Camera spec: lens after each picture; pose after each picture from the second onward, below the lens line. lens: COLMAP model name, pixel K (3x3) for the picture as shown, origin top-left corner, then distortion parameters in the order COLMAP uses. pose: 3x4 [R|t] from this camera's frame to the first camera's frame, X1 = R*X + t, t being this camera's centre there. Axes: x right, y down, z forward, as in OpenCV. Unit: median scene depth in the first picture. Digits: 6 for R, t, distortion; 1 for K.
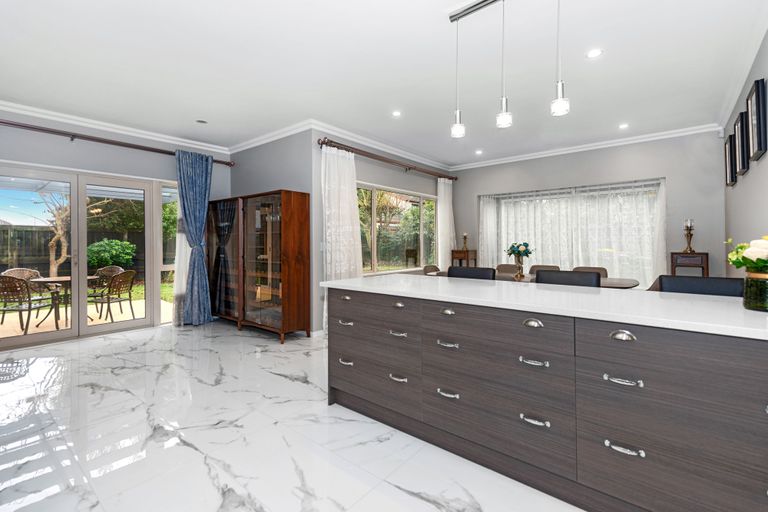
lens RADIAL K [[345.5, 0, 385.9], [0, 345.5, 246.4], [0, 0, 1]] dist [-0.000242, -0.000054]
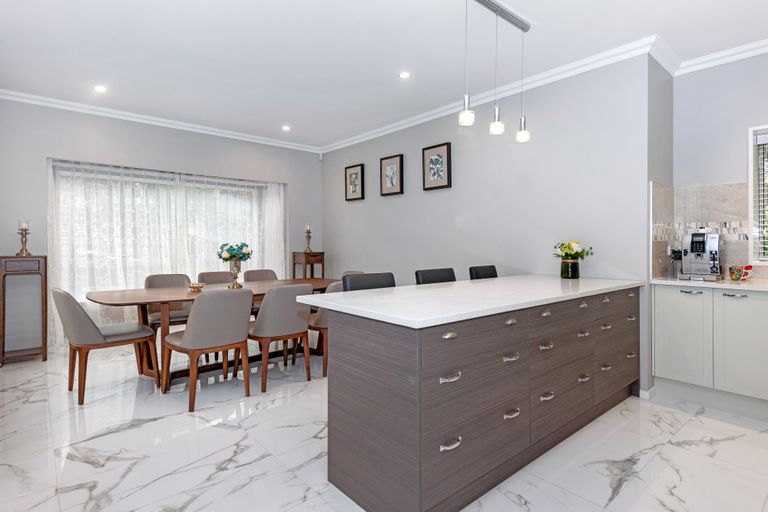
lens RADIAL K [[408.9, 0, 385.3], [0, 408.9, 246.3], [0, 0, 1]] dist [0.000211, 0.000008]
pose [[0.160640, -0.001250, 0.987012, -0.433865], [0.005573, 0.999984, 0.000360, -0.001572], [-0.986997, 0.005442, 0.160645, 0.527295]]
